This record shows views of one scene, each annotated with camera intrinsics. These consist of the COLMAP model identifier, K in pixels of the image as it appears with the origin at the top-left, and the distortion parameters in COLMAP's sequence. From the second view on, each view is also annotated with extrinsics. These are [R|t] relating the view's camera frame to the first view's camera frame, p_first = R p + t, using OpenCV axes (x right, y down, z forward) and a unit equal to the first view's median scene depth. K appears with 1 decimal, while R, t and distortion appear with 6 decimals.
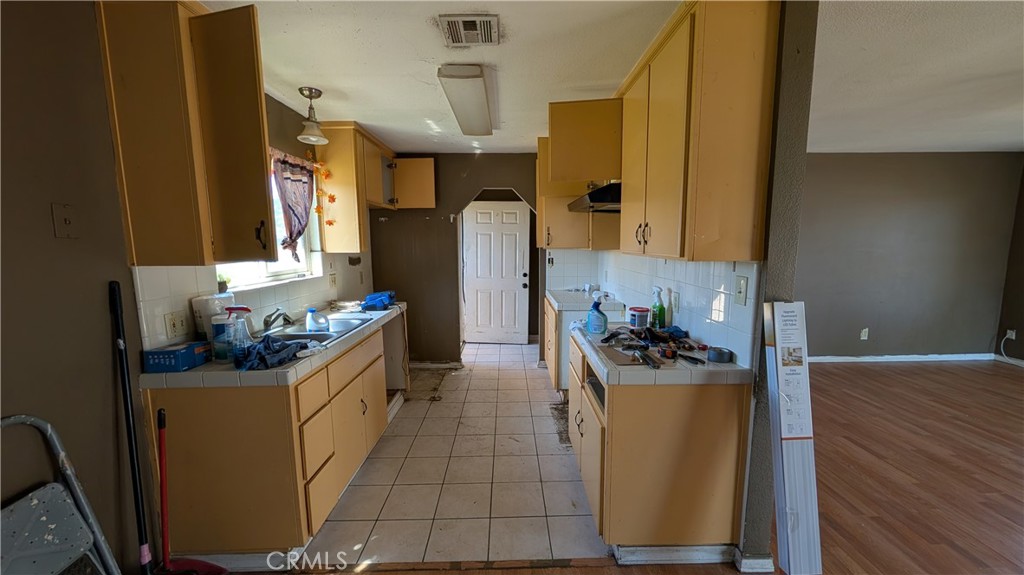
lens RADIAL K [[391.3, 0, 513.0], [0, 391.3, 288.7], [0, 0, 1]] dist [0.006289, -0.000439]
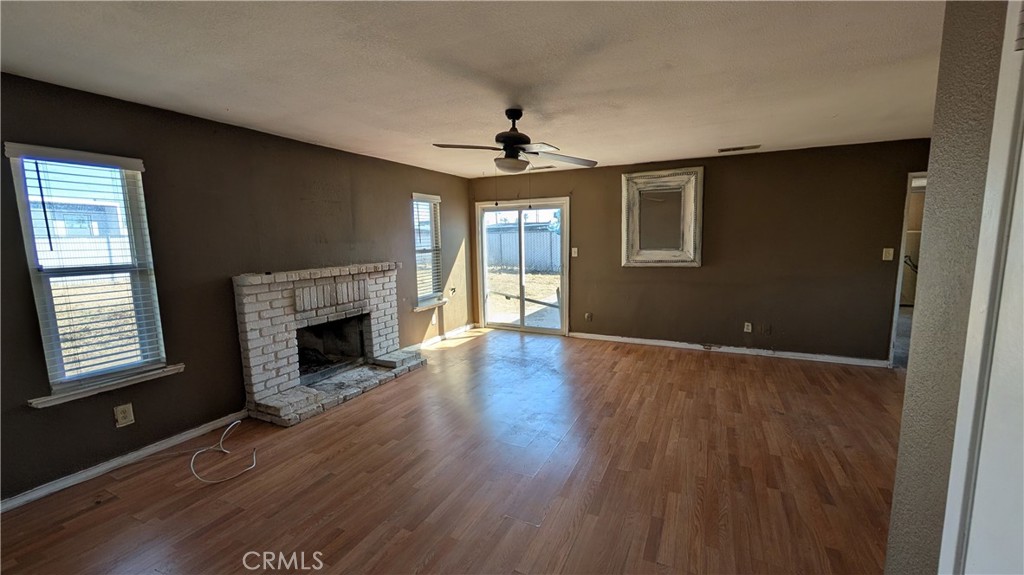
lens RADIAL K [[391.3, 0, 532.7], [0, 391.3, 283.5], [0, 0, 1]] dist [0.006289, -0.000439]
pose [[-0.893619, -0.032618, 0.447639, 1.049843], [0.076287, 0.971805, 0.223104, -0.279308], [-0.442295, 0.233519, -0.865935, 2.130183]]
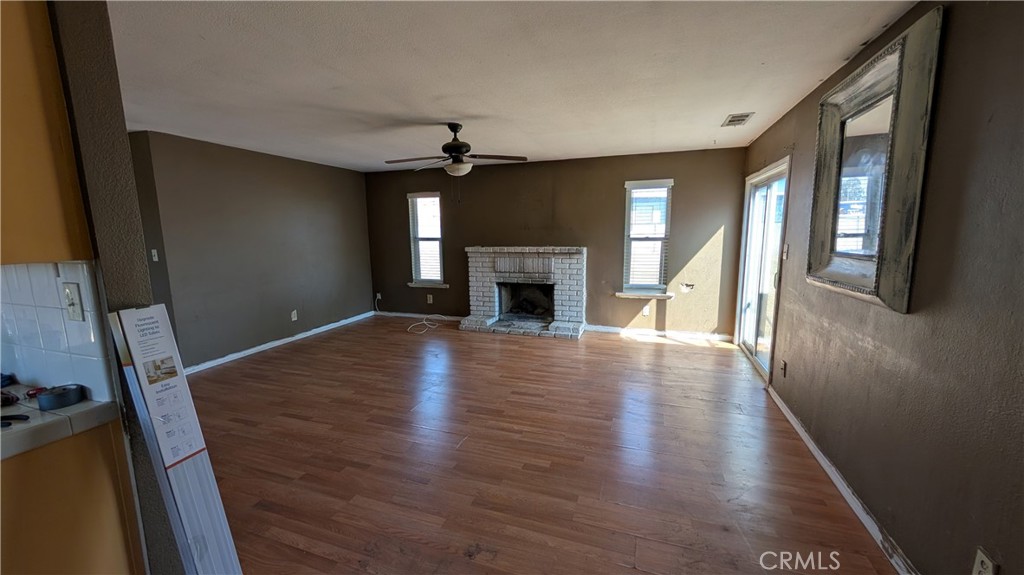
lens RADIAL K [[391.3, 0, 516.8], [0, 391.3, 288.3], [0, 0, 1]] dist [0.006289, -0.000439]
pose [[0.339548, -0.136693, 0.930603, 0.146363], [0.122763, 0.987361, 0.100238, 0.005857], [-0.932543, 0.080208, 0.352037, -0.021063]]
